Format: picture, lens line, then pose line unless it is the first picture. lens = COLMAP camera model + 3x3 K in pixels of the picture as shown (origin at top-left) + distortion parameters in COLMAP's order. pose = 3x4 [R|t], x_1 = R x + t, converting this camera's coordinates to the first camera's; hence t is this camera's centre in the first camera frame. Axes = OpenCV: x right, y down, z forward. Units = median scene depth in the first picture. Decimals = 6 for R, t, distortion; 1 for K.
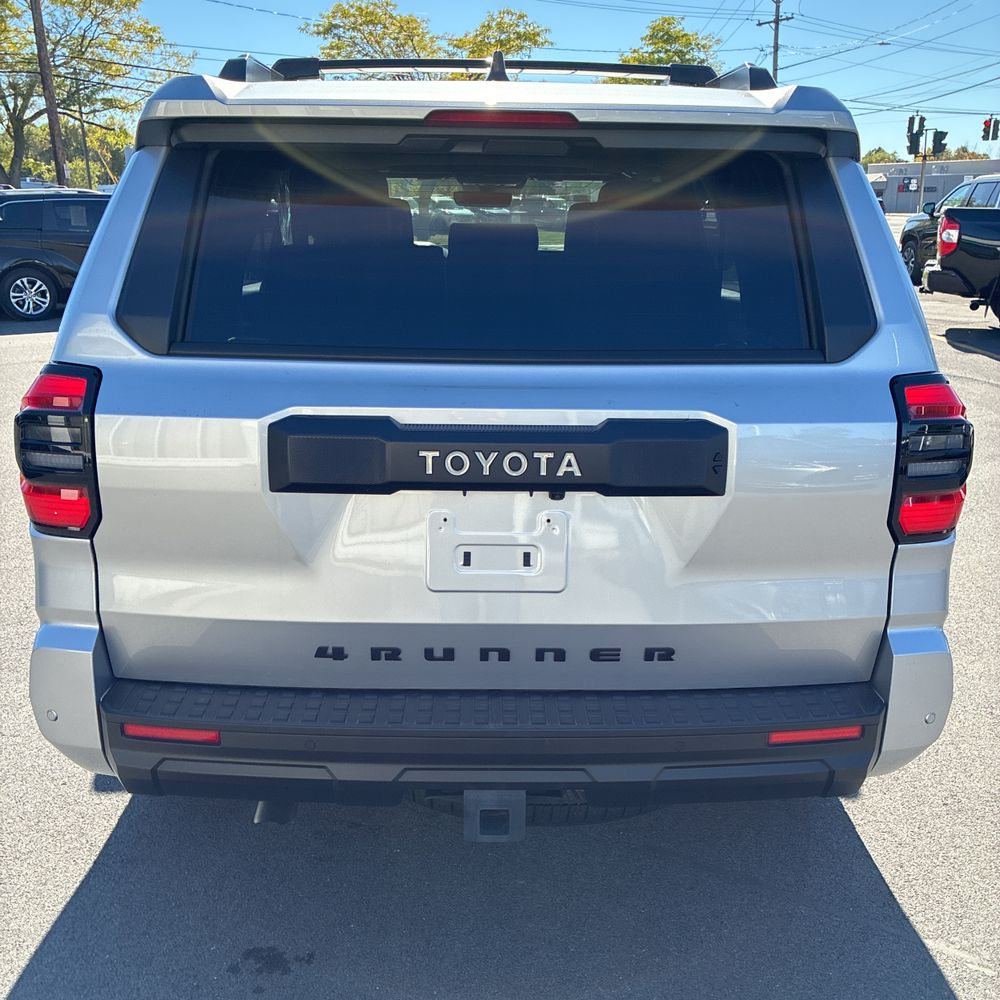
lens RADIAL K [[1043.7, 0, 498.5], [0, 1043.7, 514.1], [0, 0, 1]] dist [0.059991, -0.098372]
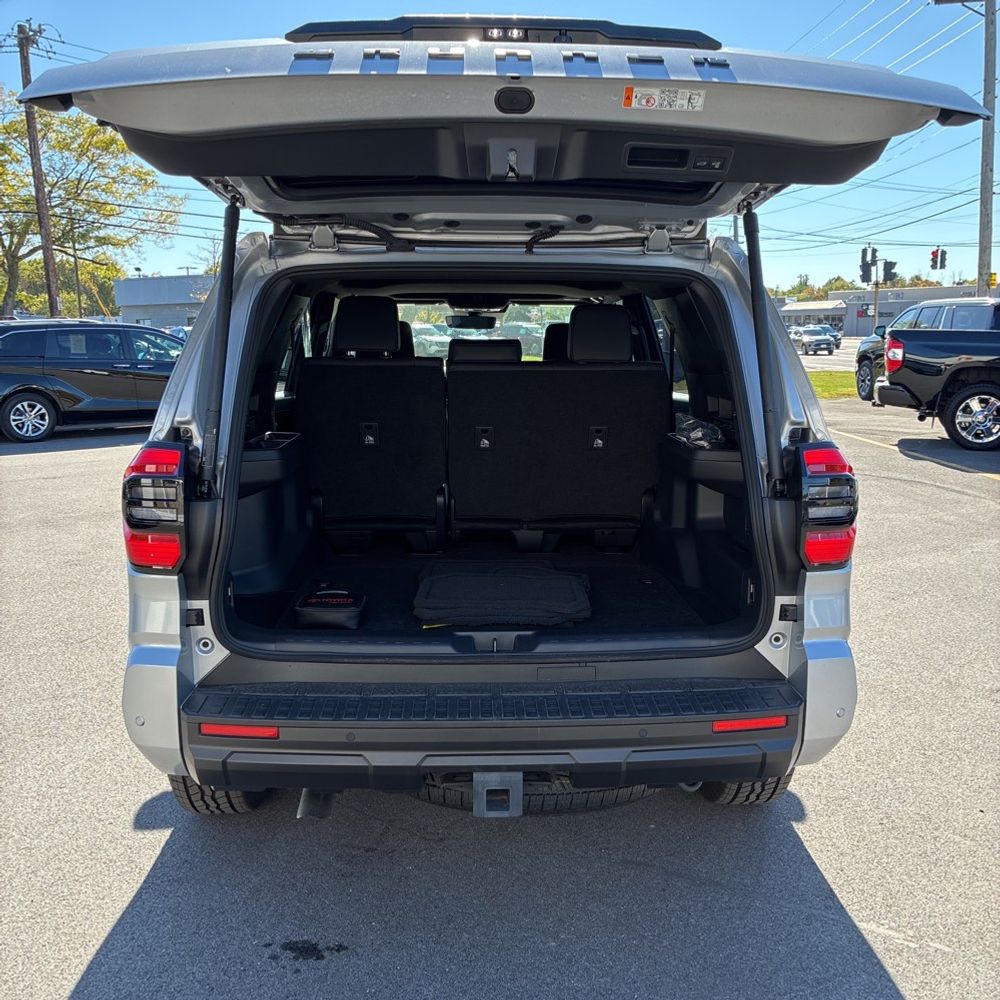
lens RADIAL K [[1077.3, 0, 500.1], [0, 1077.3, 499.0], [0, 0, 1]] dist [-0.003441, -0.007825]
pose [[0.999666, -0.011232, 0.023275, -0.017648], [0.014217, 0.991100, -0.132357, 0.071414], [-0.021582, 0.132644, 0.990929, -0.207345]]
